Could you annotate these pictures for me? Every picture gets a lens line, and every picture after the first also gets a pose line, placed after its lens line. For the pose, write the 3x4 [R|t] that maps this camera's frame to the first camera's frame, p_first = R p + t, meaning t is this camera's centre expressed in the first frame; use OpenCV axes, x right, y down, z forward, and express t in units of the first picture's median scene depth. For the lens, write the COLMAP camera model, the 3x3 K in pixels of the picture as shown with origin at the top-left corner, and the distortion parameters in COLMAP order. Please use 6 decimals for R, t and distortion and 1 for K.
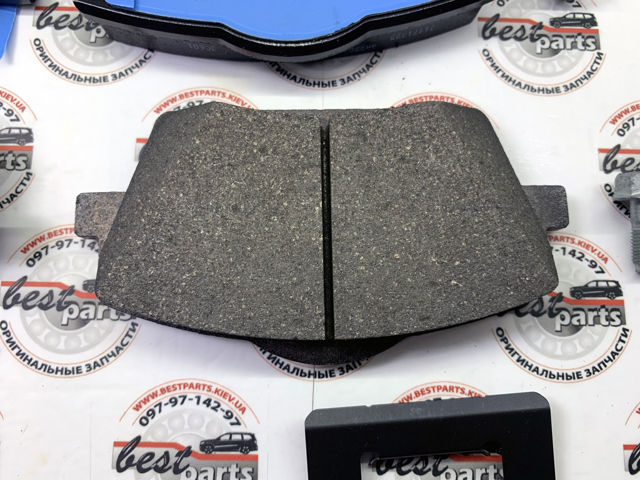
lens RADIAL K [[473.7, 0, 359.0], [0, 473.7, 205.3], [0, 0, 1]] dist [-0.015076, -0.002271]
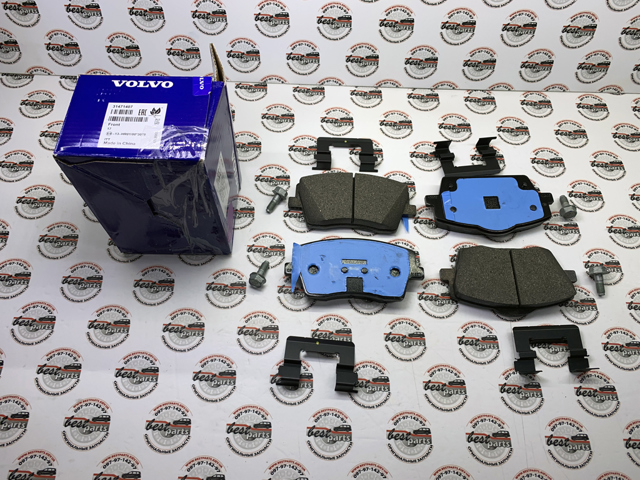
lens RADIAL K [[509.5, 0, 319.2], [0, 509.5, 250.5], [0, 0, 1]] dist [-0.013295, -0.006960]
pose [[0.999683, 0.022822, 0.010667, -0.235337], [-0.018953, 0.960293, -0.278350, 0.141007], [-0.016596, 0.278060, 0.960420, -0.410730]]
